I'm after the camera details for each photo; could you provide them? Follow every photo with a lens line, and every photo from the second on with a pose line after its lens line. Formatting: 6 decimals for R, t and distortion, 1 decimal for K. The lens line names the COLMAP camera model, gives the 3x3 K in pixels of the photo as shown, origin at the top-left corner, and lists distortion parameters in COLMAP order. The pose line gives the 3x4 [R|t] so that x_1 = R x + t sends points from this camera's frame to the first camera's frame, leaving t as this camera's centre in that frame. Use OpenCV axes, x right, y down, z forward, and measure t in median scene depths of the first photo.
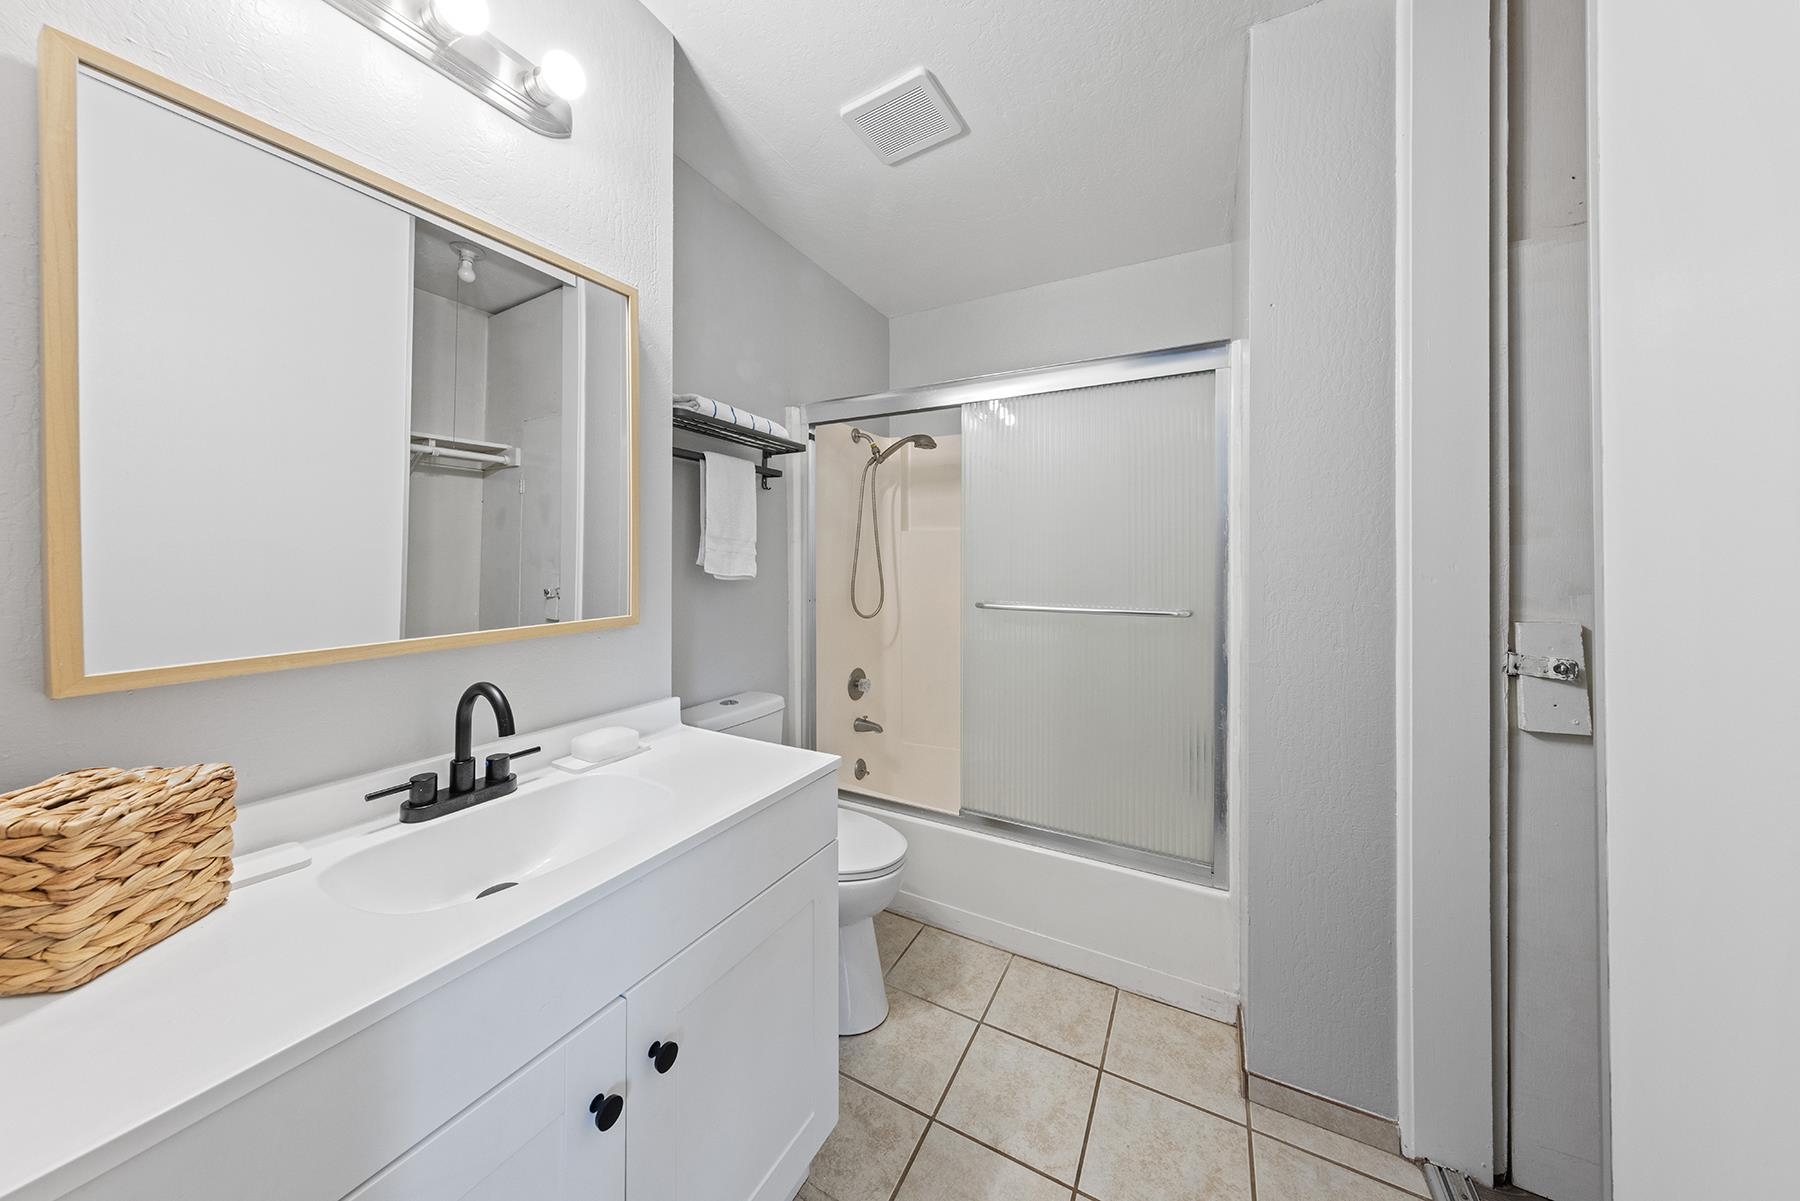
lens RADIAL K [[579.1, 0, 869.2], [0, 579.1, 569.8], [0, 0, 1]] dist [-0.001553, -0.000116]
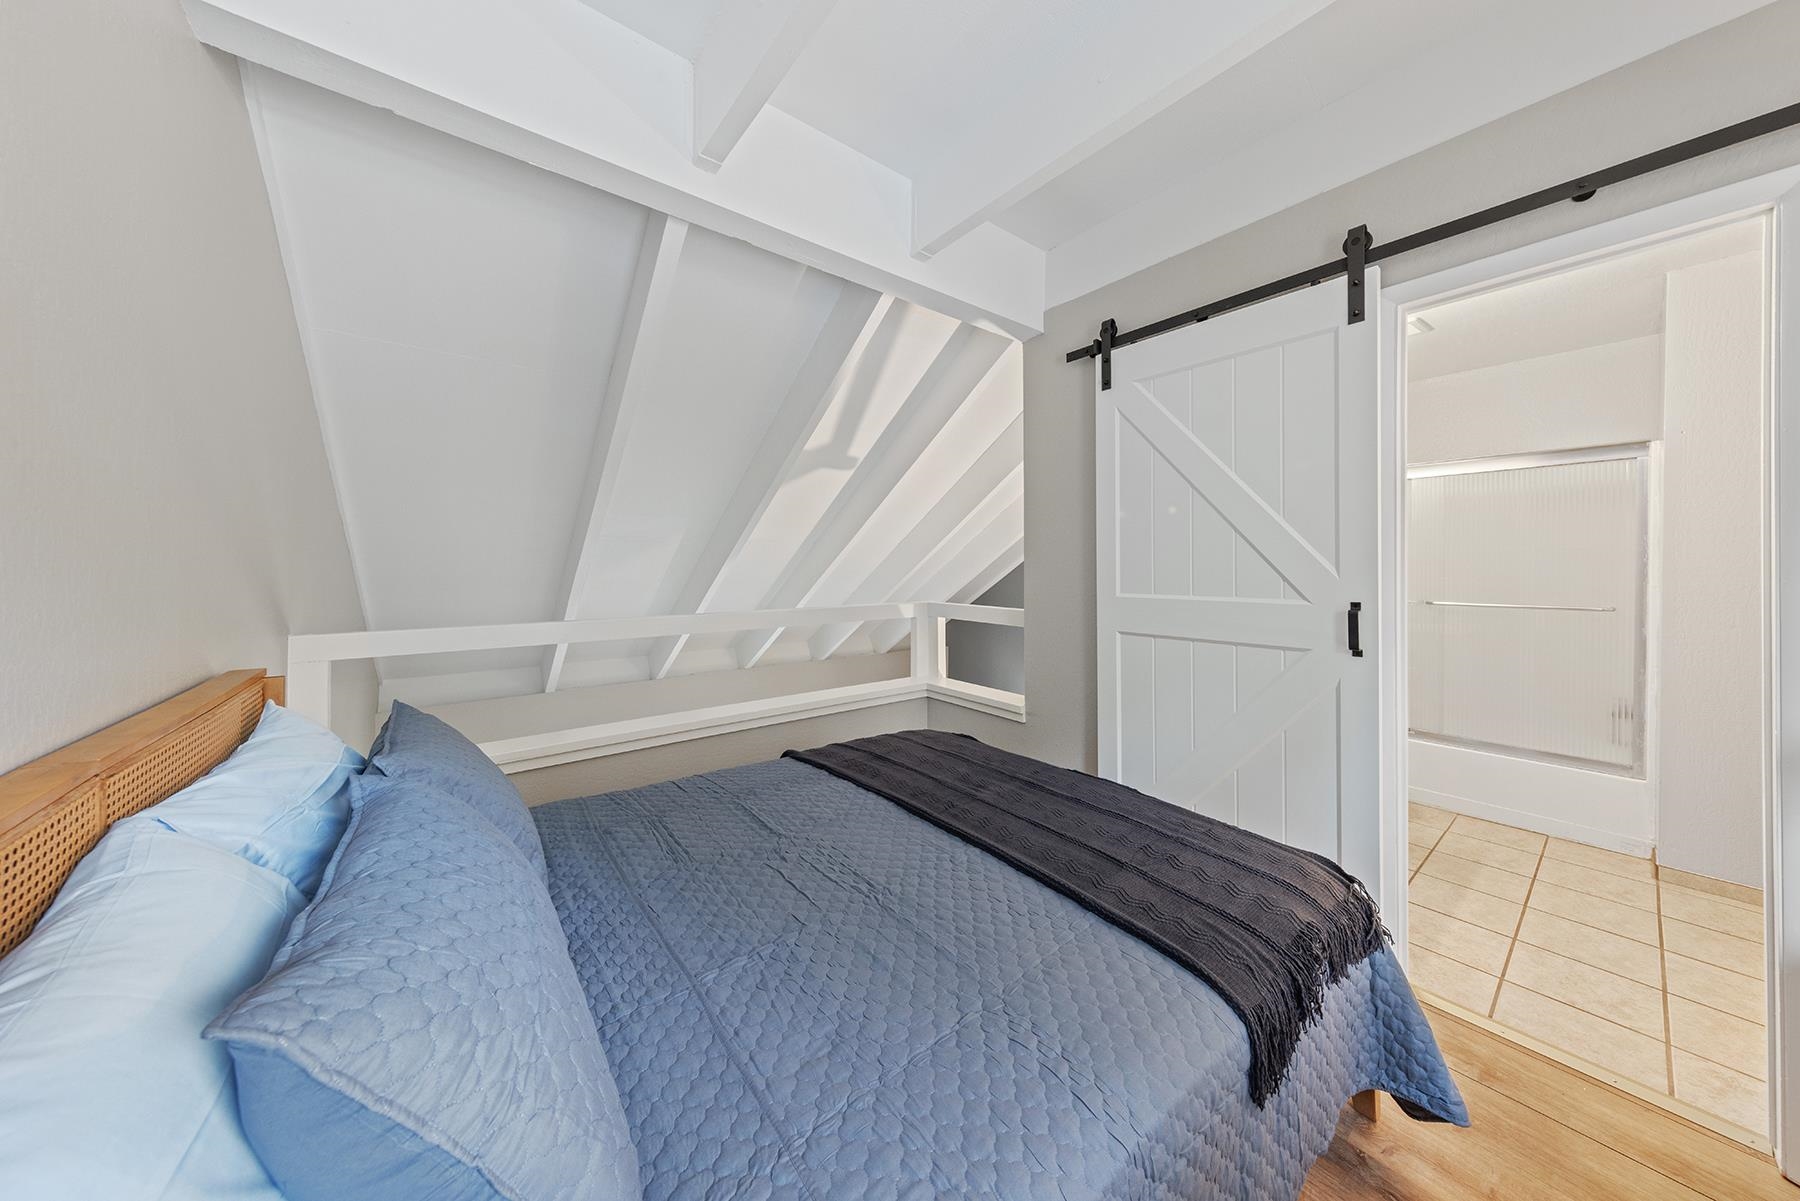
lens RADIAL K [[579.1, 0, 928.7], [0, 579.1, 568.5], [0, 0, 1]] dist [-0.001553, -0.000116]
pose [[0.939726, 0.010253, -0.341776, -0.413170], [-0.007656, 0.999931, 0.008947, 0.004889], [0.341844, -0.005791, 0.939739, -0.693269]]
